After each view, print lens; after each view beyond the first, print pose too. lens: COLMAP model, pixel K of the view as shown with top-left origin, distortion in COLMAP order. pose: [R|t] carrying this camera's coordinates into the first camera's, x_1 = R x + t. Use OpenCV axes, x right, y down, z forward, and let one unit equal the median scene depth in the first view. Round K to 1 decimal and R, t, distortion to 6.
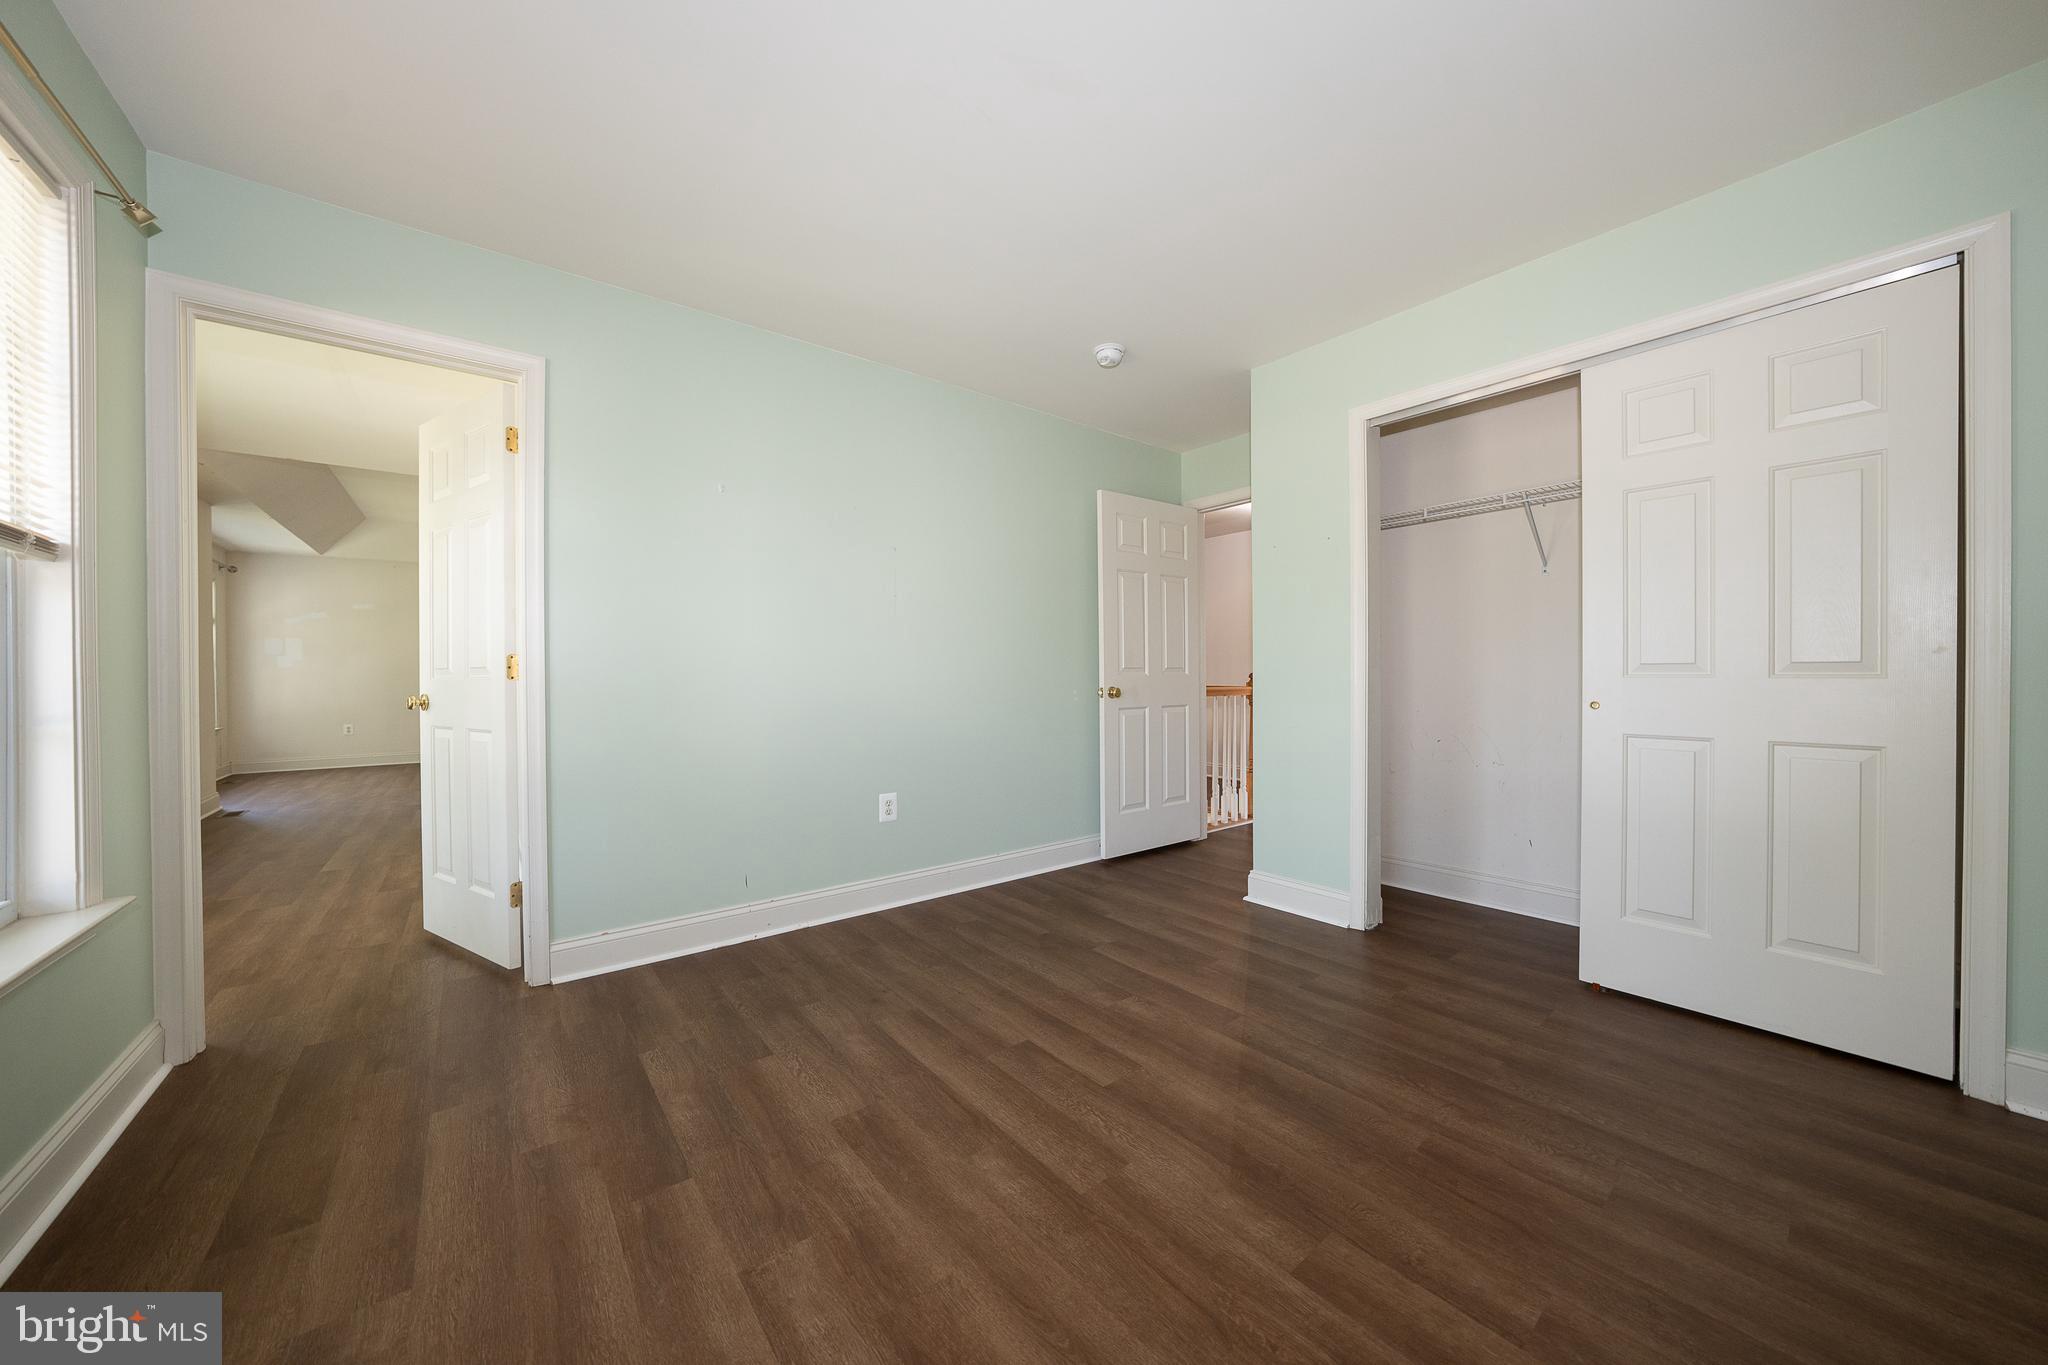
lens RADIAL K [[695.3, 0, 1023.7], [0, 695.3, 679.1], [0, 0, 1]] dist [-0.009522, 0.000322]
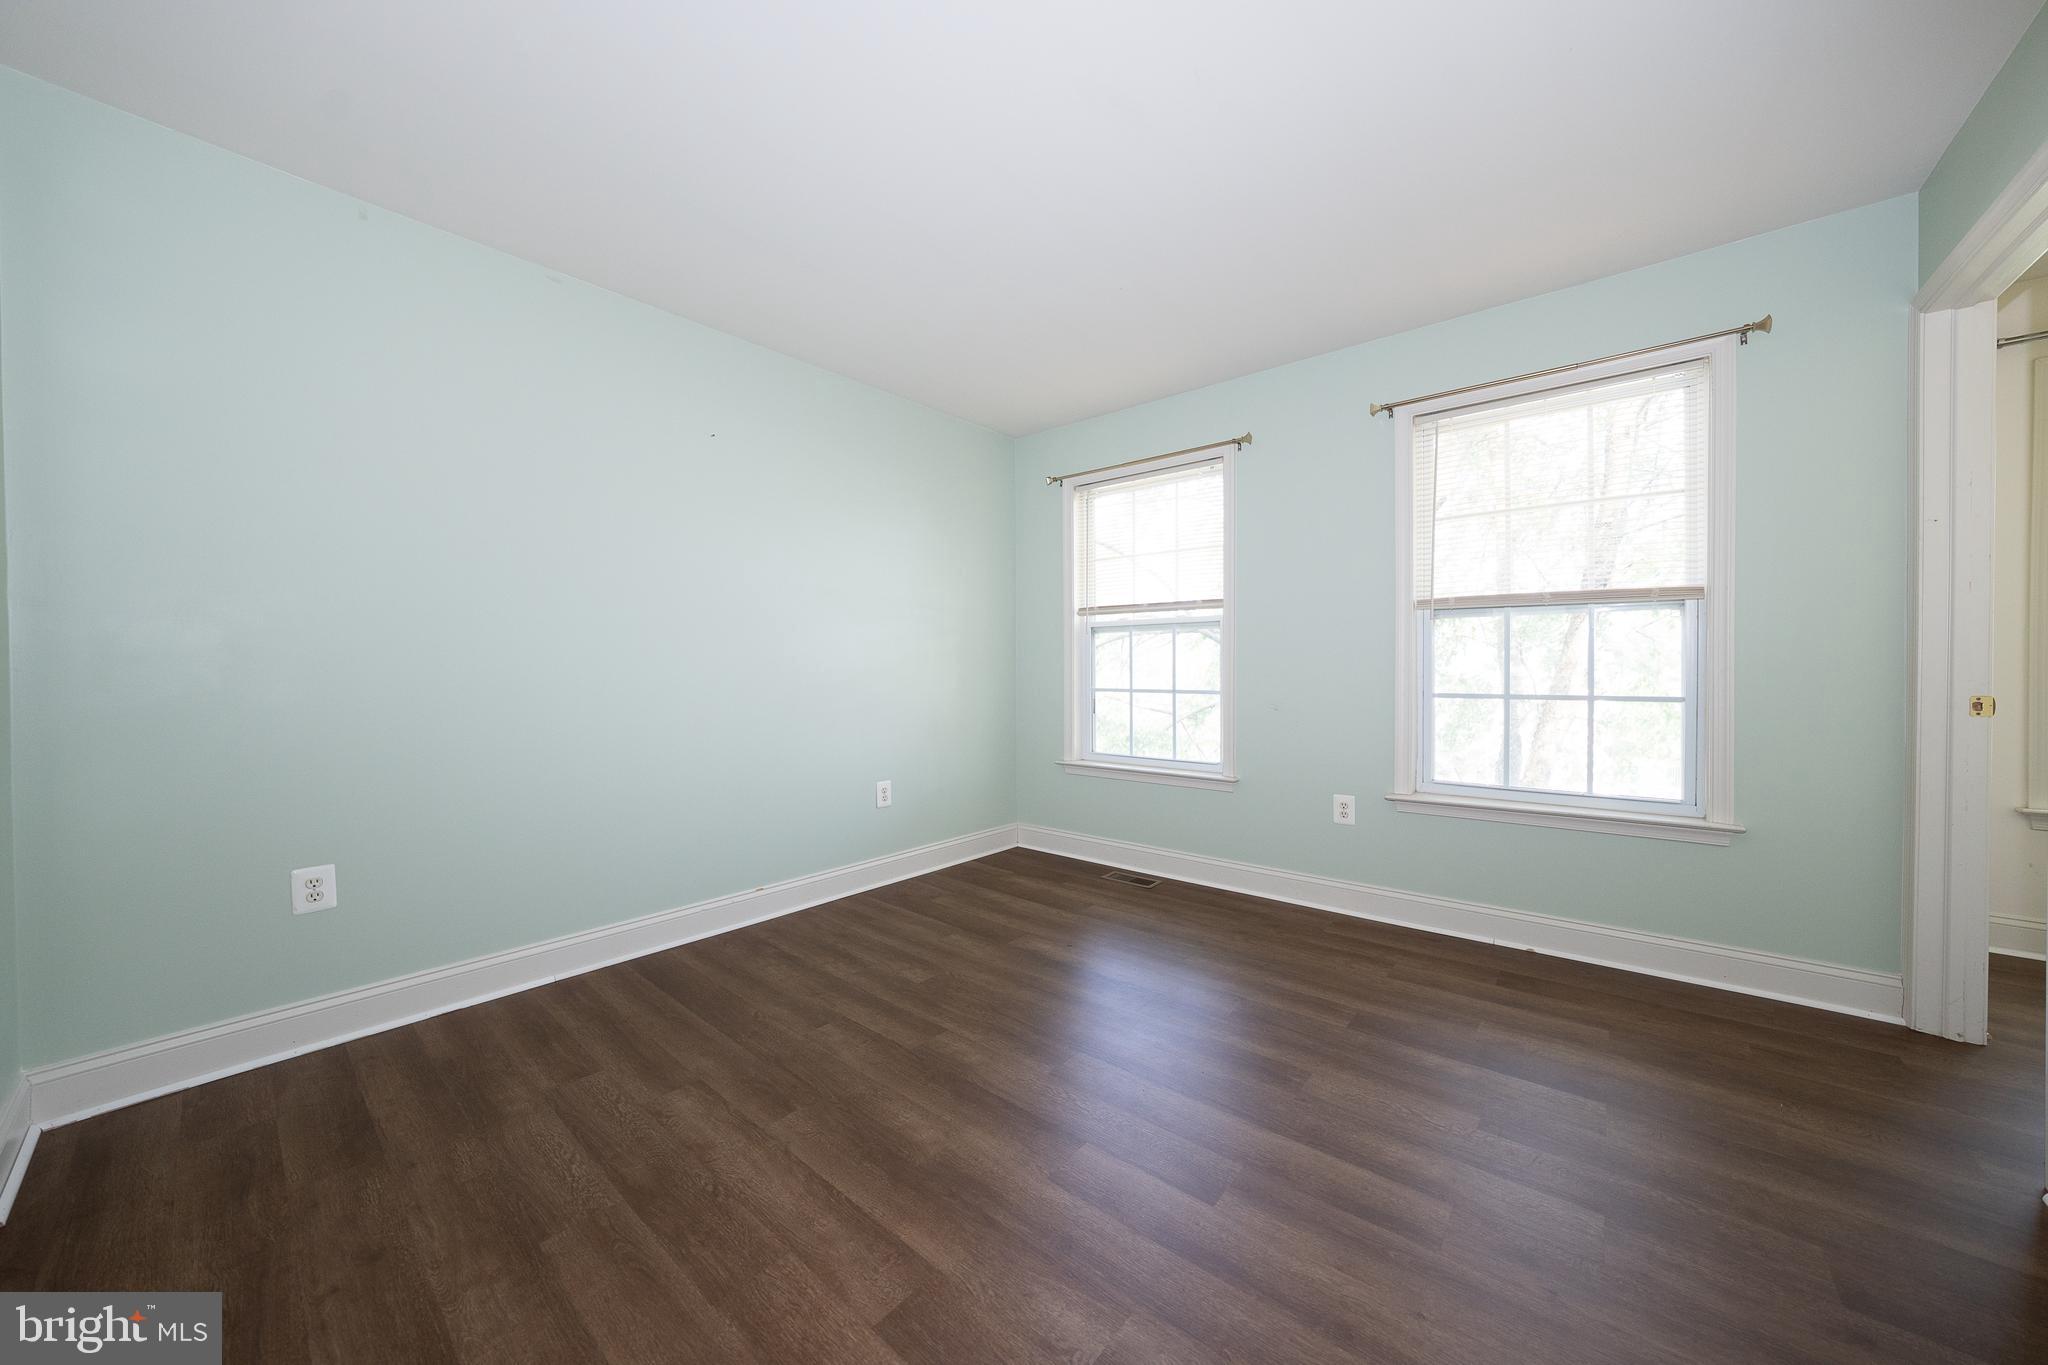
lens RADIAL K [[695.3, 0, 1023.7], [0, 695.3, 679.1], [0, 0, 1]] dist [-0.009522, 0.000322]
pose [[-0.980024, 0.015799, -0.198253, 0.428396], [0.012723, 0.999778, 0.016781, -0.025613], [0.198474, 0.013923, -0.980007, 2.191761]]
